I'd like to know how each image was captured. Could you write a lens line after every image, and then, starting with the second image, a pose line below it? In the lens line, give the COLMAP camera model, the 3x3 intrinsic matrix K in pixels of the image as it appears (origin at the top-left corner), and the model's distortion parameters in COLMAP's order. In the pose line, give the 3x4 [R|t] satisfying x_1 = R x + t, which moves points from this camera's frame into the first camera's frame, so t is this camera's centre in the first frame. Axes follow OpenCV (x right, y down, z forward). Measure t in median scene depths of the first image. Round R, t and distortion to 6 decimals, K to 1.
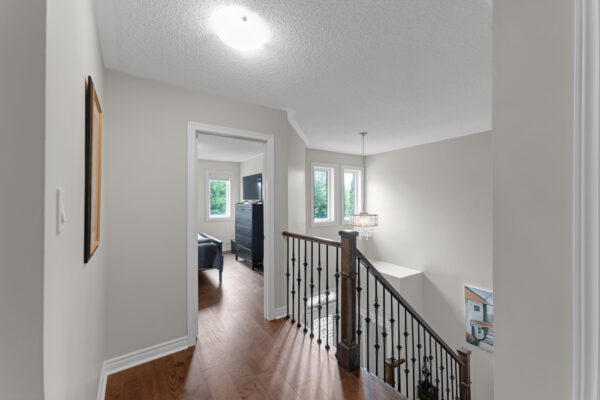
lens RADIAL K [[241.5, 0, 295.8], [0, 241.5, 198.2], [0, 0, 1]] dist [0.015372, 0.000022]
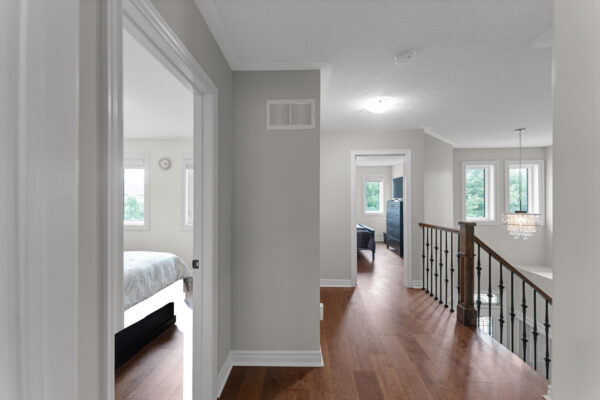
lens RADIAL K [[241.5, 0, 298.4], [0, 241.5, 197.7], [0, 0, 1]] dist [0.015372, 0.000022]
pose [[0.813015, -0.000336, -0.582243, 0.127869], [0.002068, 0.999995, 0.002310, 0.000740], [0.582240, -0.003082, 0.813011, -0.311819]]
